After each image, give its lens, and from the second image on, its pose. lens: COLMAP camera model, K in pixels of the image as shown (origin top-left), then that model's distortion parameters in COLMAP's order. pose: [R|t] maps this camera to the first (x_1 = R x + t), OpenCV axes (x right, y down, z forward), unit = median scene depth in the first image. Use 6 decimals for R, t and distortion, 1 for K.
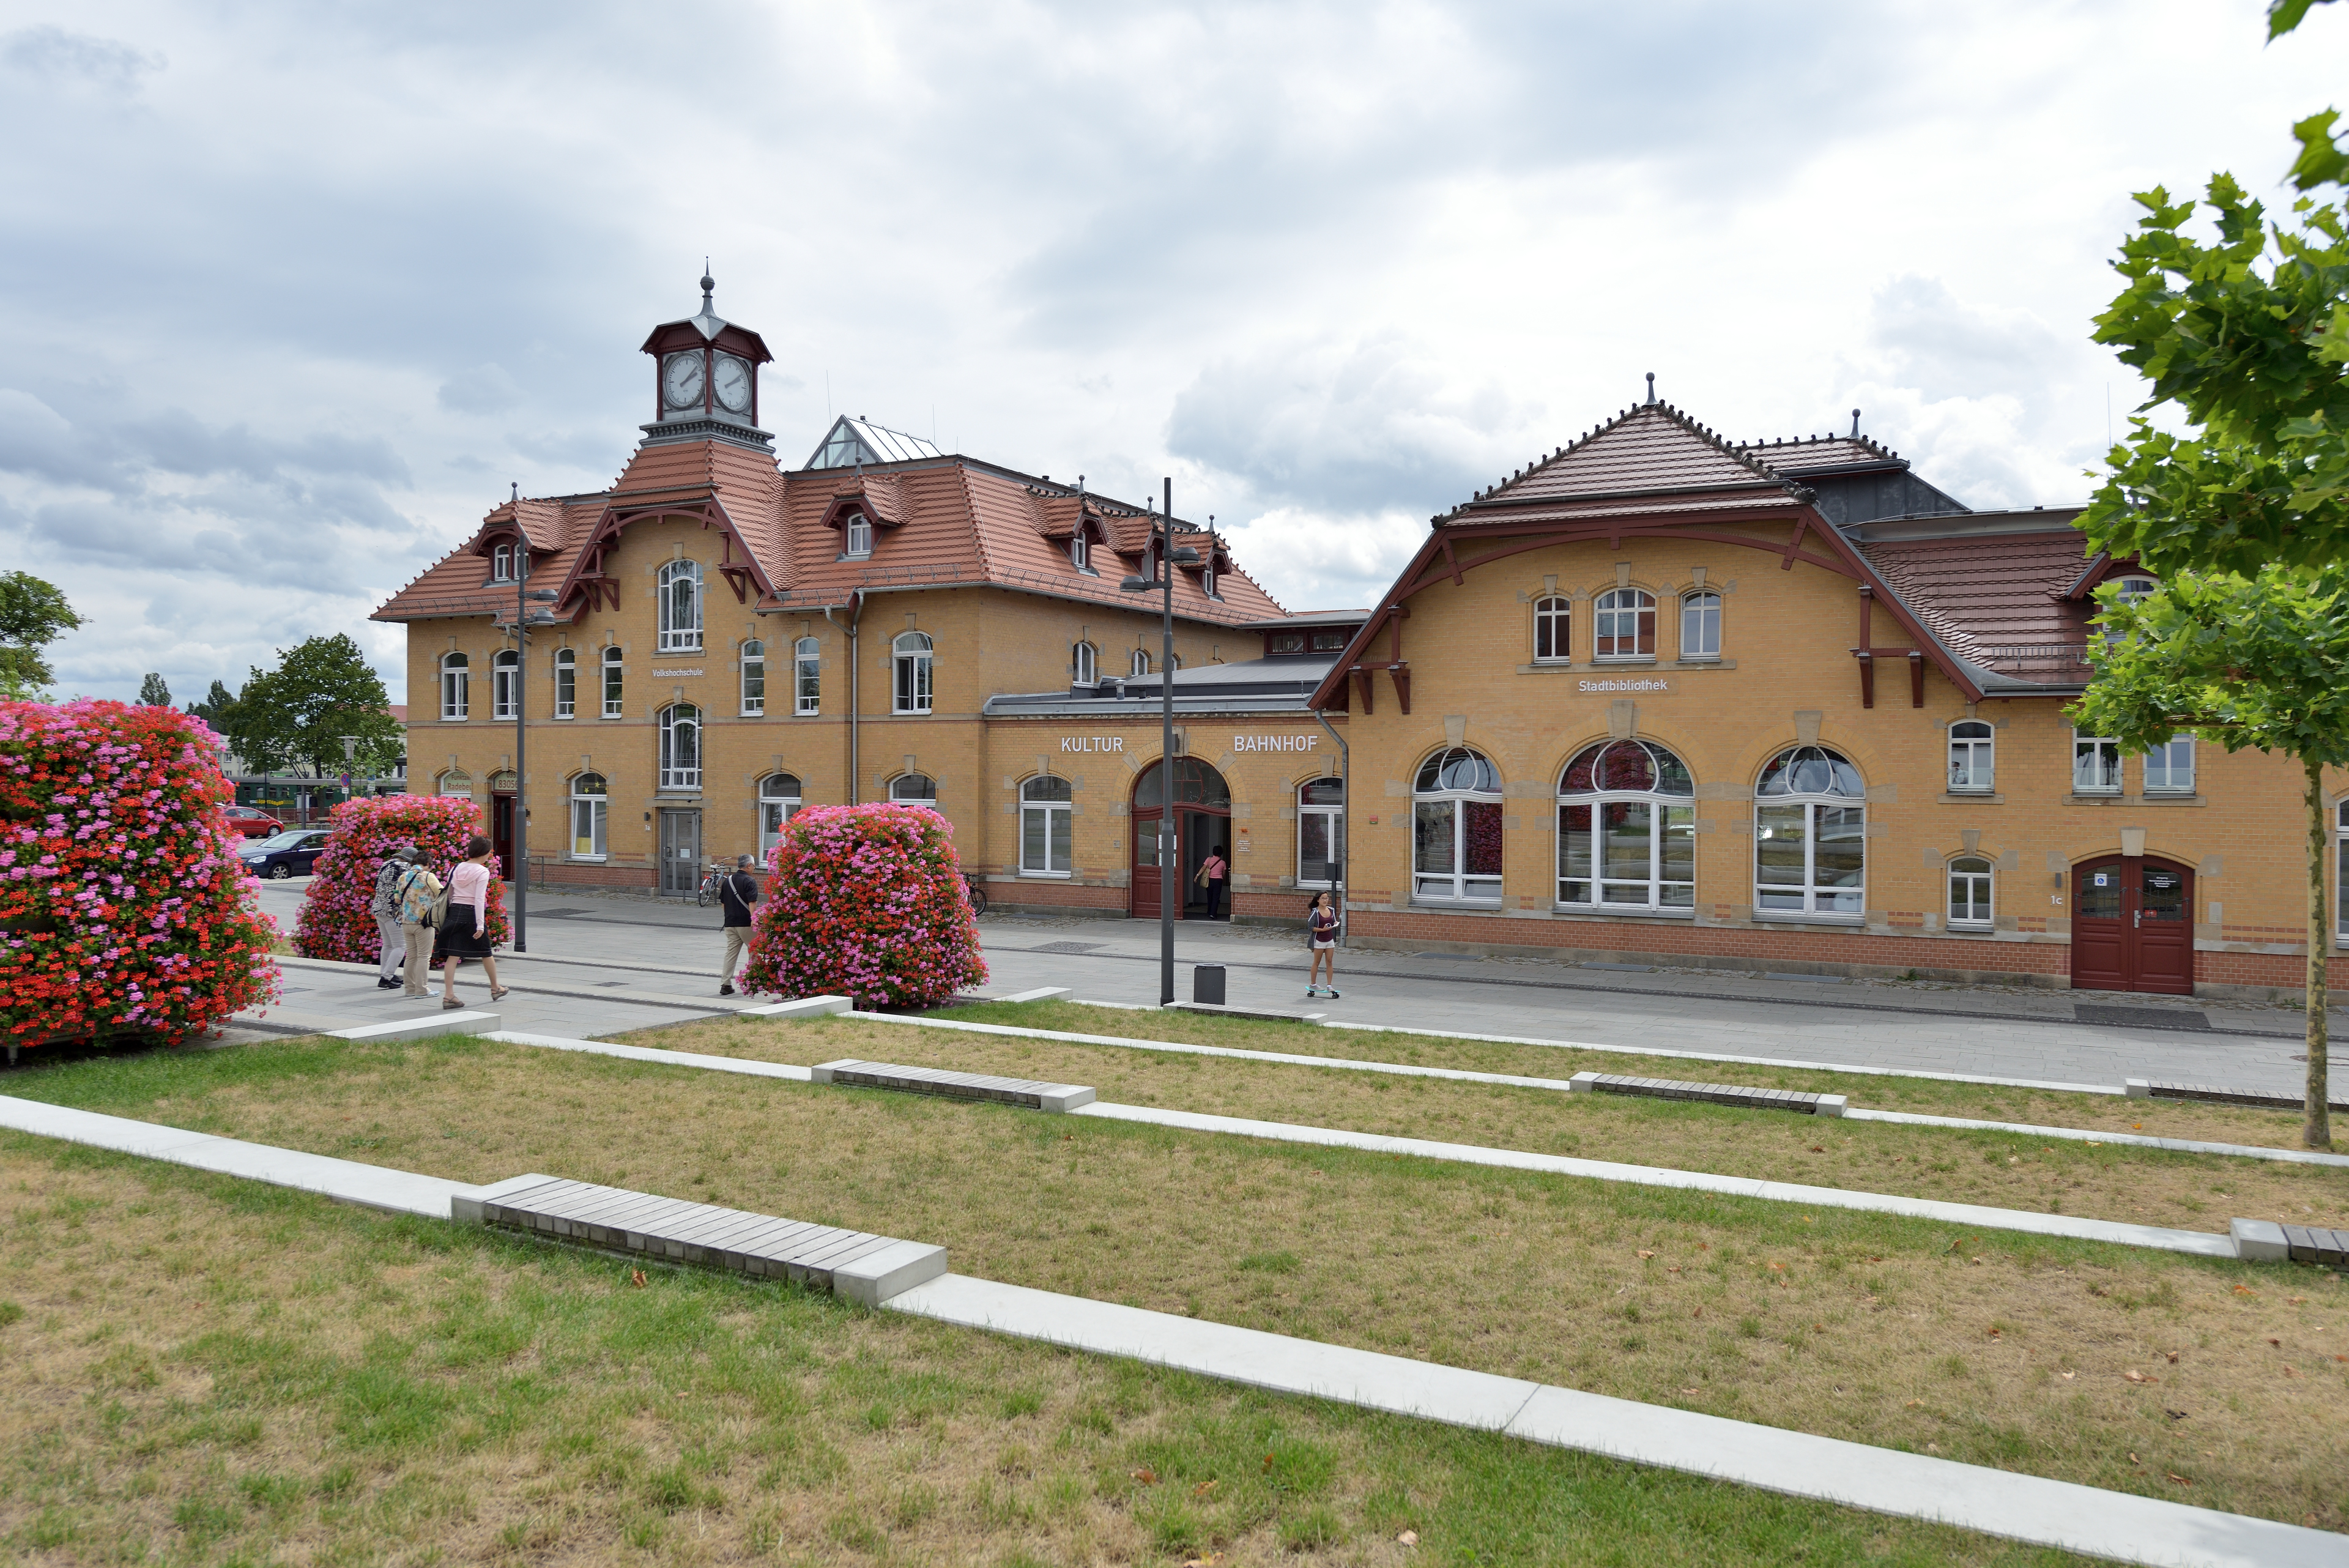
lens RADIAL K [[1604.1, 0, 1175.1], [0, 1604.1, 780.9], [0, 0, 1]] dist [0.009287, 0.000854]
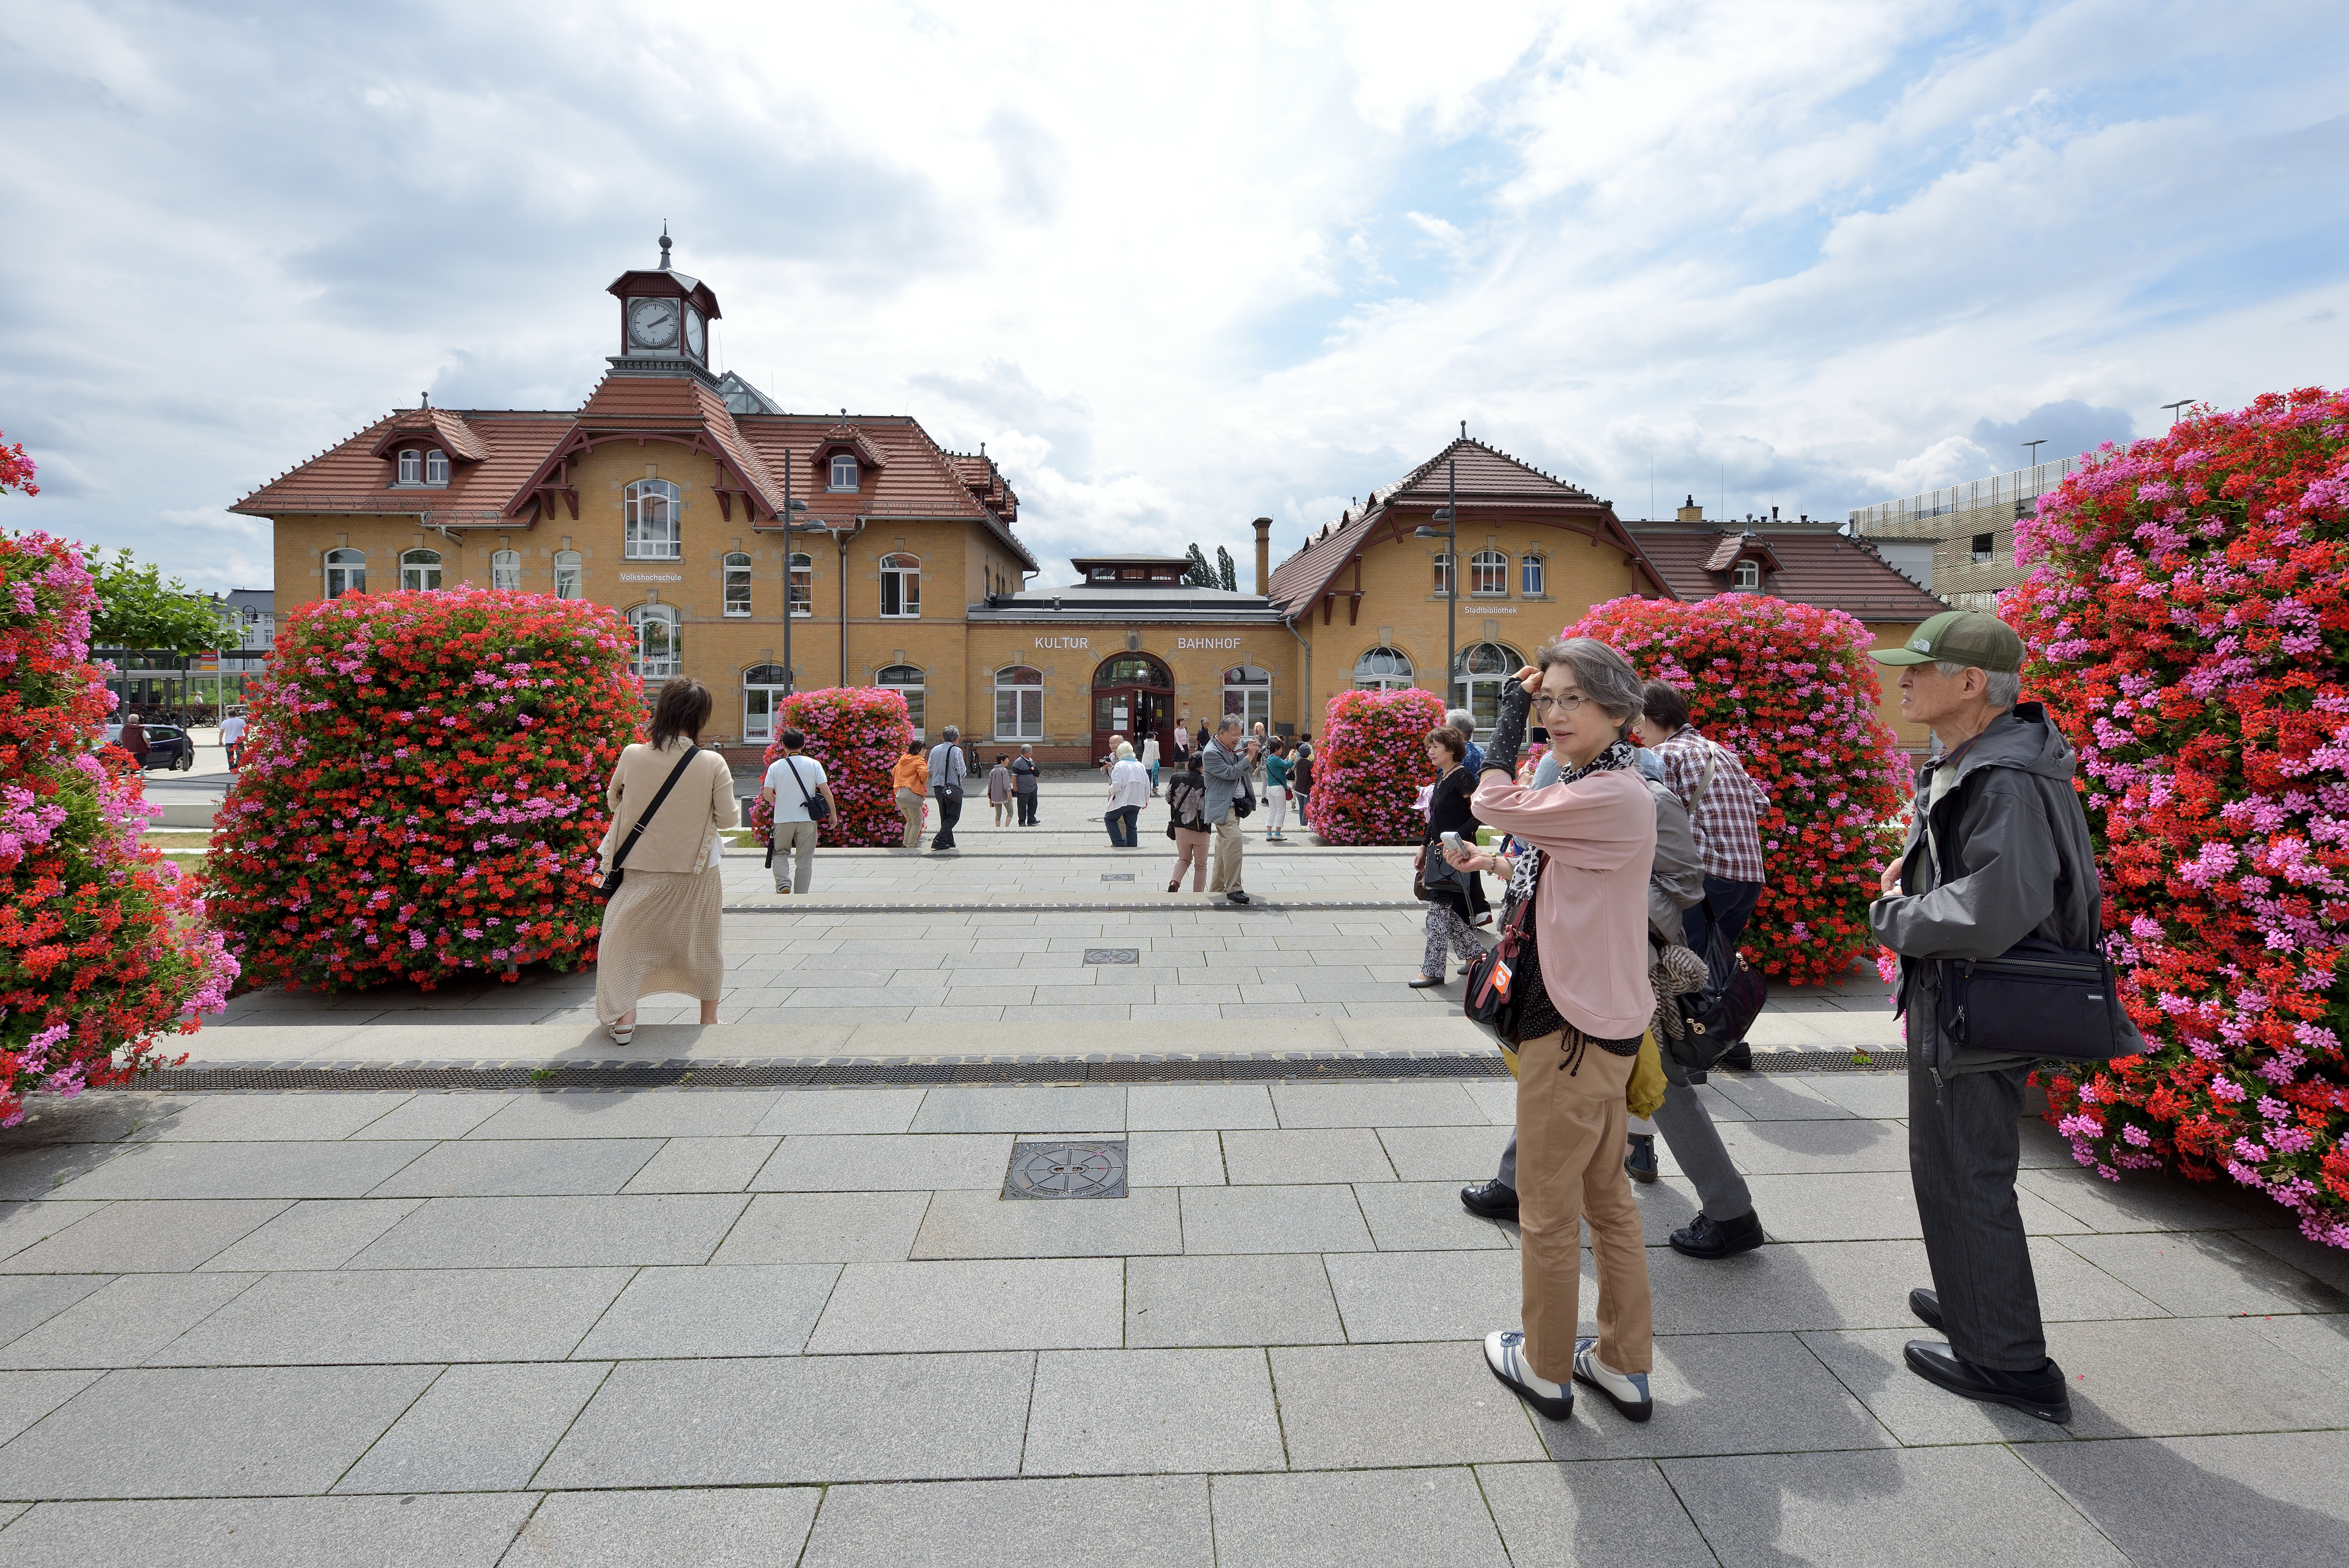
lens RADIAL K [[1029.7, 0, 1184.8], [0, 1029.7, 693.7], [0, 0, 1]] dist [-0.004752, -0.000501]
pose [[0.858359, -0.015788, 0.512806, -0.372233], [0.004232, 0.999710, 0.023695, 0.000275], [-0.513032, -0.018168, 0.858177, 0.173415]]
